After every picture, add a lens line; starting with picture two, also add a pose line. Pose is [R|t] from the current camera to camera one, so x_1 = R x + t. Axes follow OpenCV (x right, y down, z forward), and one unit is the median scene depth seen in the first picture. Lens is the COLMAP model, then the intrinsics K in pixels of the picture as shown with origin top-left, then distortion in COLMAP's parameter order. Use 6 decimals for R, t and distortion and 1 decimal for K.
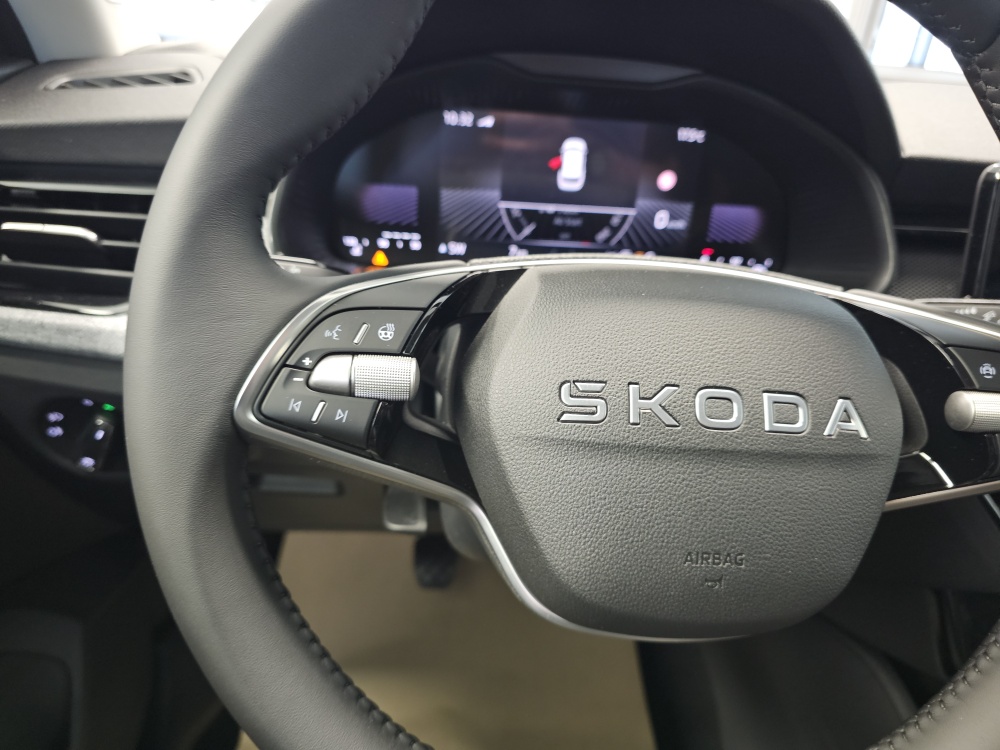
lens RADIAL K [[680.3, 0, 505.1], [0, 680.3, 381.3], [0, 0, 1]] dist [0.048797, -0.063914]
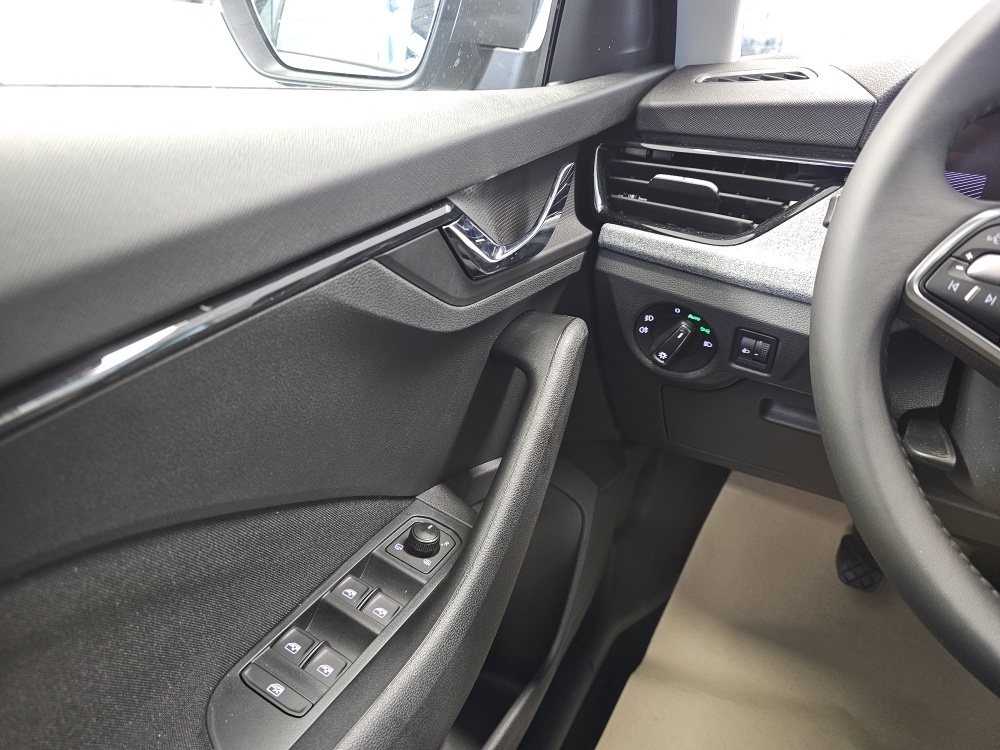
lens RADIAL K [[680.3, 0, 505.1], [0, 680.3, 381.3], [0, 0, 1]] dist [0.048797, -0.063914]
pose [[0.838430, 0.206378, -0.504423, -0.321381], [-0.228901, 0.973288, 0.017740, 0.384292], [0.494610, 0.100589, 0.863274, -0.552465]]
